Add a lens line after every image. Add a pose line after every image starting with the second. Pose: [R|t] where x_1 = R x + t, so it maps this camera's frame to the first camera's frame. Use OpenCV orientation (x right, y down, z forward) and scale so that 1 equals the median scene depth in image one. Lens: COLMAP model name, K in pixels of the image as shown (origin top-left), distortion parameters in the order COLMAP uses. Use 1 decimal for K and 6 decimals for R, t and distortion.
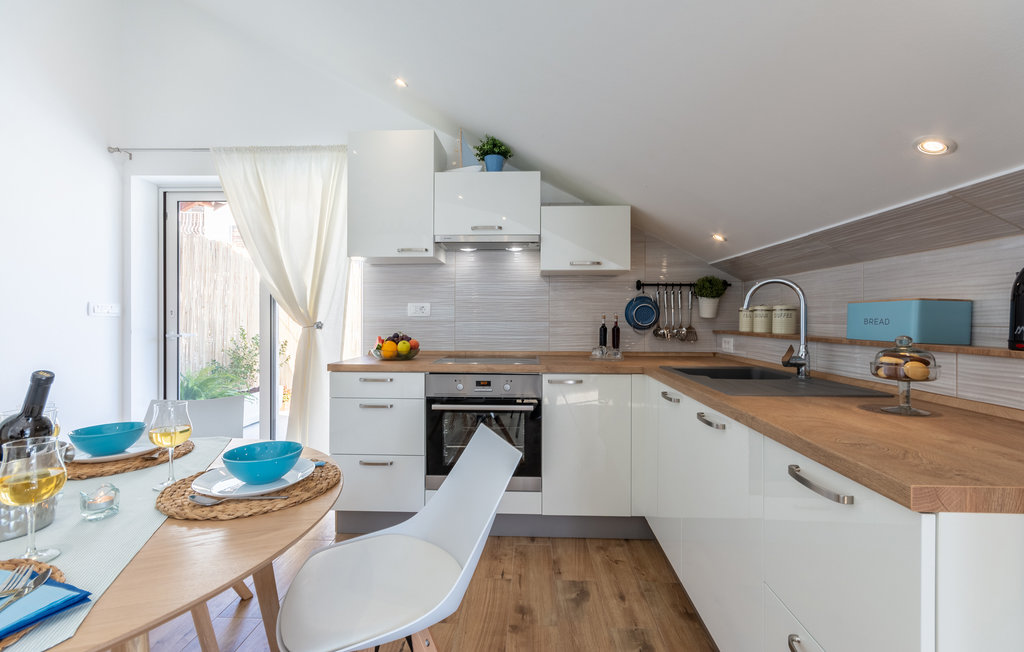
lens RADIAL K [[450.6, 0, 514.2], [0, 450.6, 318.2], [0, 0, 1]] dist [0.000220, -0.000056]
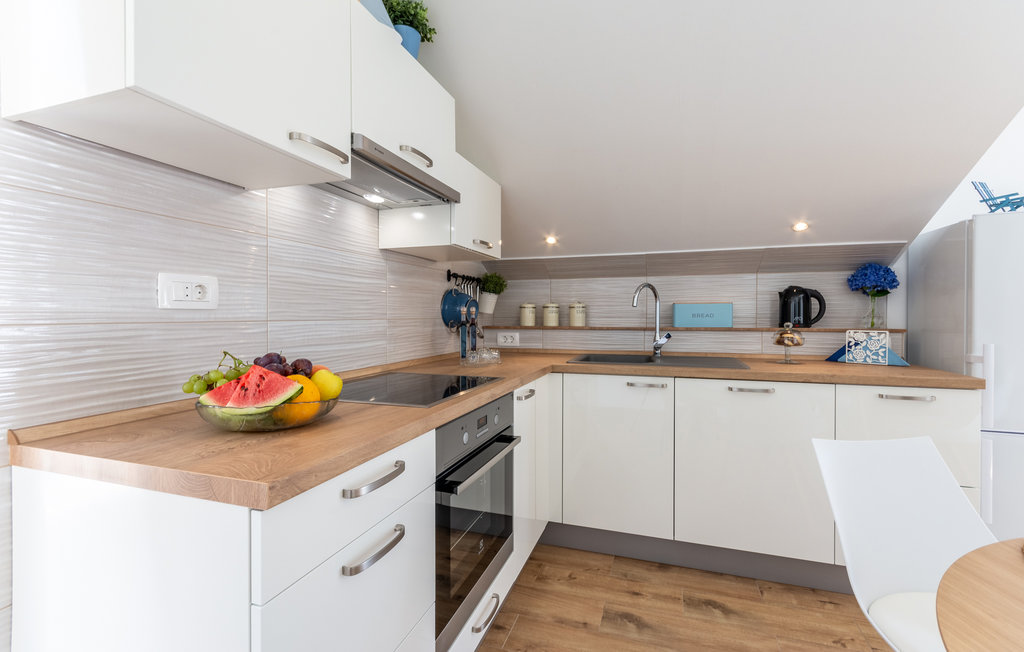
lens RADIAL K [[446.1, 0, 521.8], [0, 446.1, 321.4], [0, 0, 1]] dist [-0.000649, 0.000001]
pose [[0.280979, -0.015478, 0.959589, -0.559242], [0.002601, 0.999879, 0.015367, 0.001069], [-0.959710, -0.001822, 0.280985, 0.702140]]
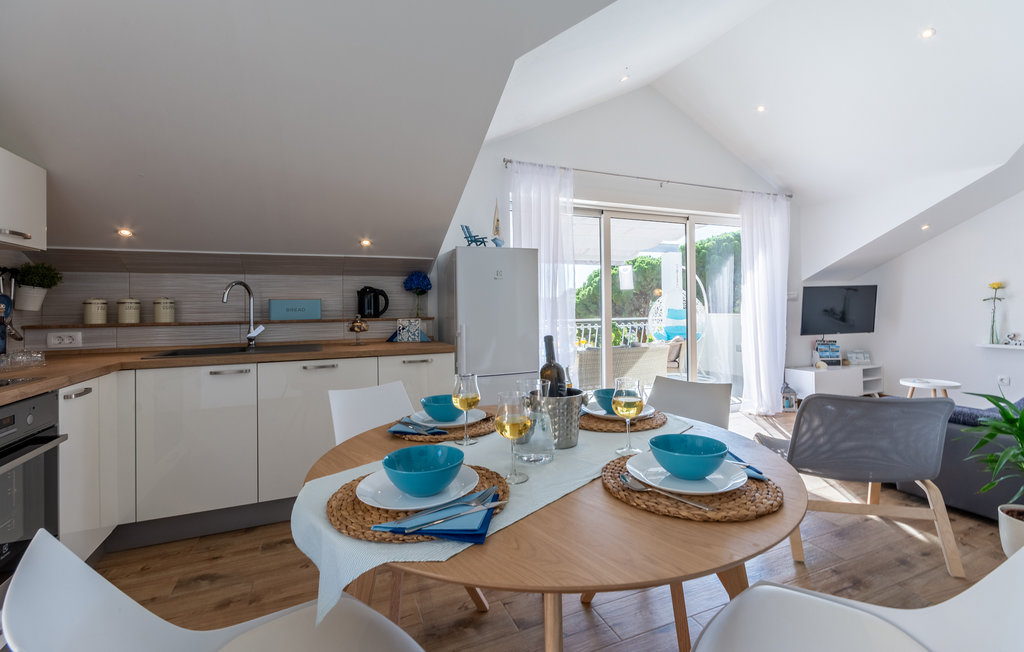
lens RADIAL K [[452.7, 0, 514.5], [0, 452.7, 303.3], [0, 0, 1]] dist [0.001186, -0.000168]
pose [[-0.421070, 0.008340, 0.906990, -0.801996], [0.012401, 0.999917, -0.003437, -0.001304], [-0.906943, 0.009801, -0.421139, 0.576950]]
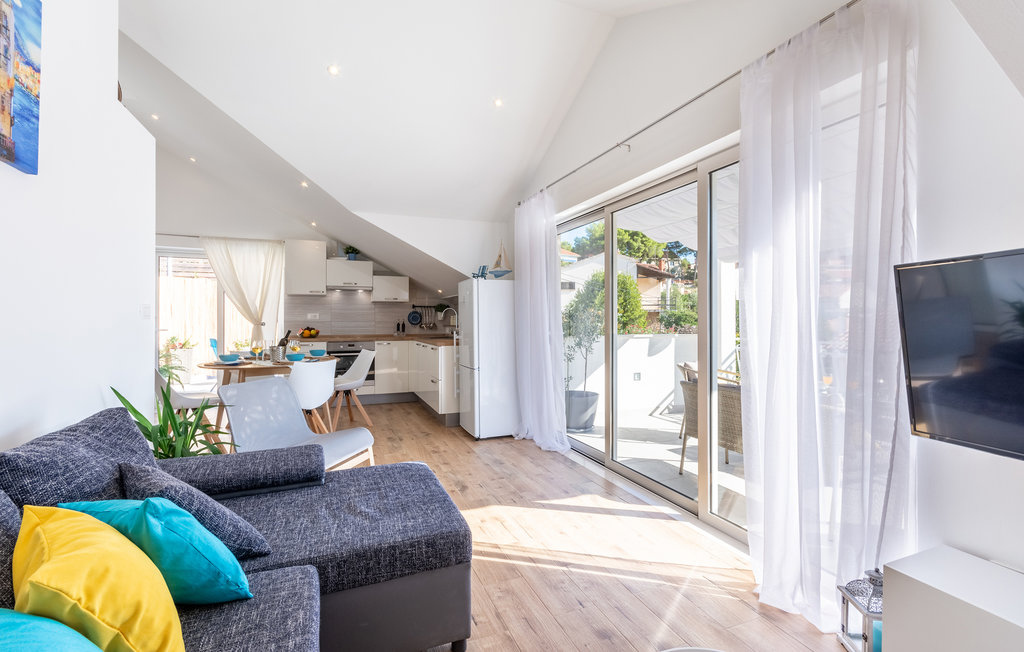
lens RADIAL K [[450.6, 0, 514.2], [0, 450.6, 318.2], [0, 0, 1]] dist [0.000220, -0.000056]
pose [[0.909812, -0.000340, 0.415021, -0.262264], [0.002725, 0.999983, -0.005156, 0.003660], [-0.415012, 0.005822, 0.909797, -1.587057]]
